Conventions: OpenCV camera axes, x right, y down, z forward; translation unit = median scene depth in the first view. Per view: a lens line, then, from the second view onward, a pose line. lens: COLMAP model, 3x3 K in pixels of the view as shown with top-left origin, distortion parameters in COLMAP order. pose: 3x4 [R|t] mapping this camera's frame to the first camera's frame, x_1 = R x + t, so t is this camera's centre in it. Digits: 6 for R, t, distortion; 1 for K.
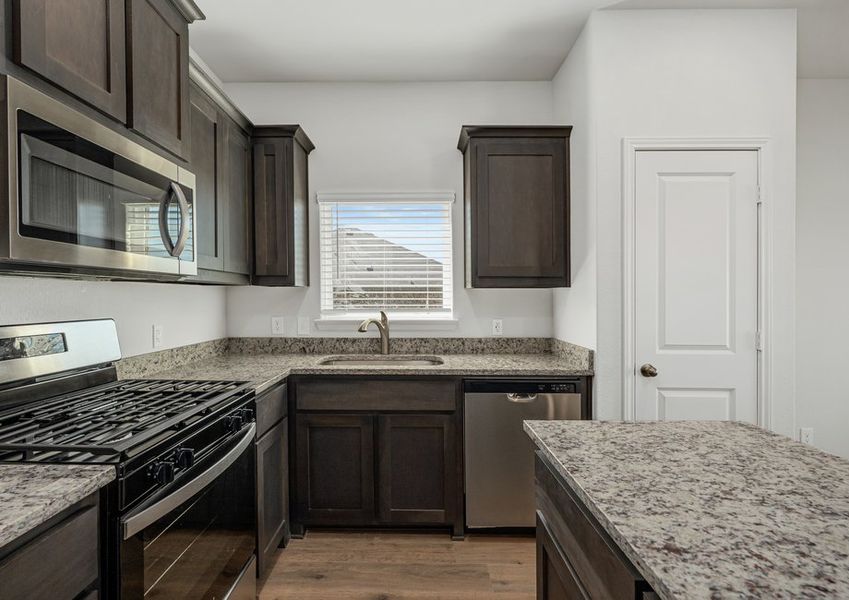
lens RADIAL K [[404.3, 0, 410.3], [0, 404.3, 296.2], [0, 0, 1]] dist [0.000253, 0.000141]
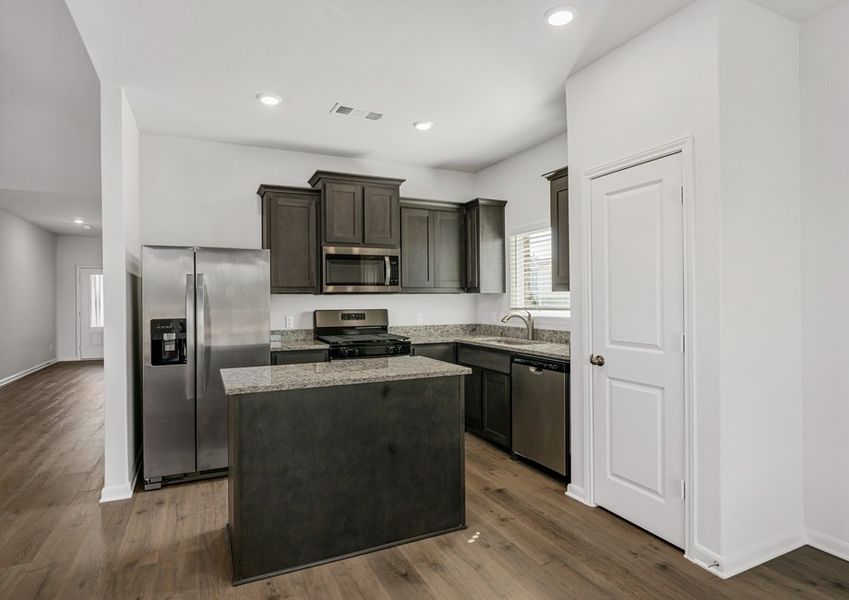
lens RADIAL K [[461.6, 0, 421.0], [0, 461.6, 279.9], [0, 0, 1]] dist [-0.001063, -0.000940]
pose [[0.444448, -0.043034, -0.894770, 1.524468], [0.012348, 0.999045, -0.041916, -0.004518], [0.895719, 0.007581, 0.444555, -0.081285]]
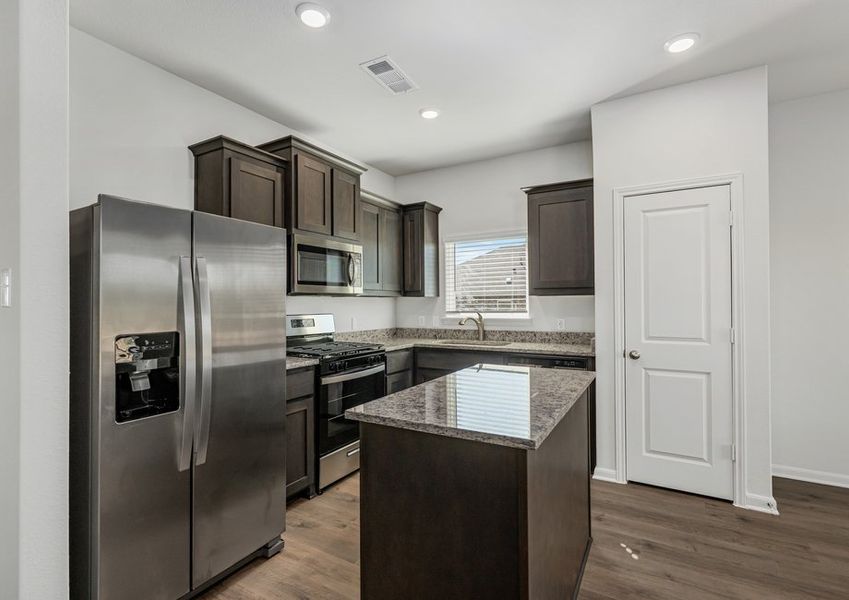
lens RADIAL K [[404.3, 0, 422.8], [0, 404.3, 286.2], [0, 0, 1]] dist [0.000253, 0.000141]
pose [[0.873082, -0.028705, -0.486728, 0.609602], [0.010147, 0.999119, -0.040722, -0.001089], [0.487468, 0.030615, 0.872604, -0.544525]]
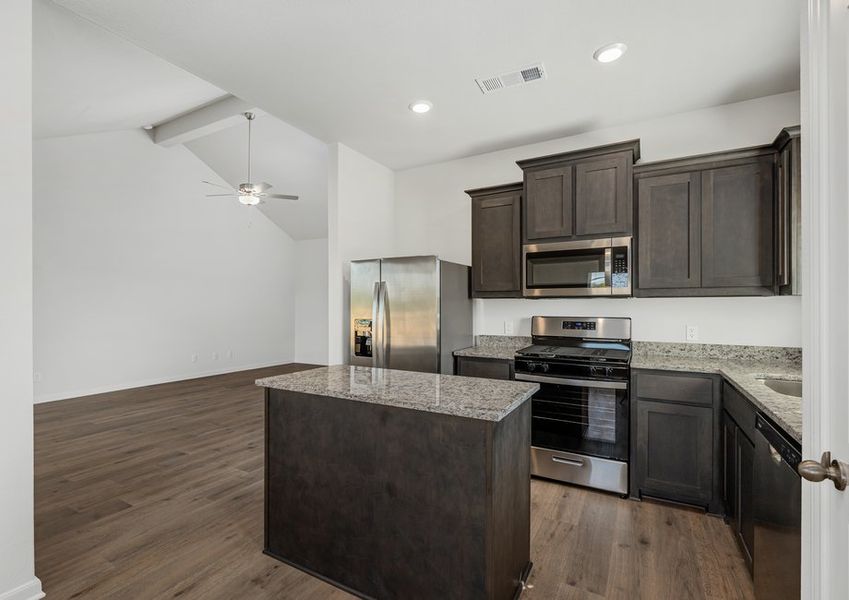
lens RADIAL K [[404.3, 0, 402.5], [0, 404.3, 301.4], [0, 0, 1]] dist [0.000253, 0.000141]
pose [[-0.493040, -0.012779, -0.869913, 1.148268], [0.000604, 0.999887, -0.015031, 0.002770], [0.870006, -0.007936, -0.492976, 0.777254]]
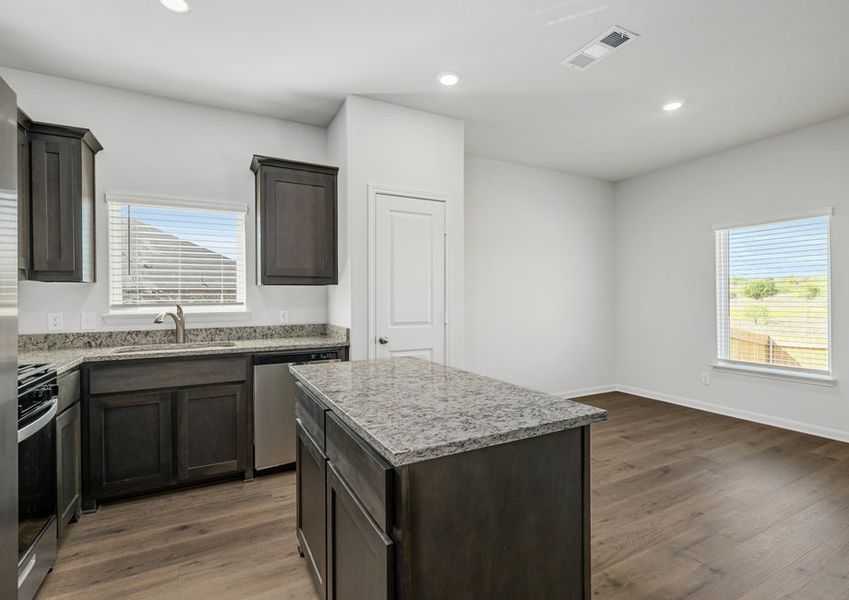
lens RADIAL K [[404.3, 0, 411.2], [0, 404.3, 288.7], [0, 0, 1]] dist [0.000253, 0.000141]
pose [[0.885133, 0.004142, 0.465320, -0.023014], [0.006314, 0.999761, -0.020911, 0.024265], [-0.465296, 0.021447, 0.884896, -0.371597]]
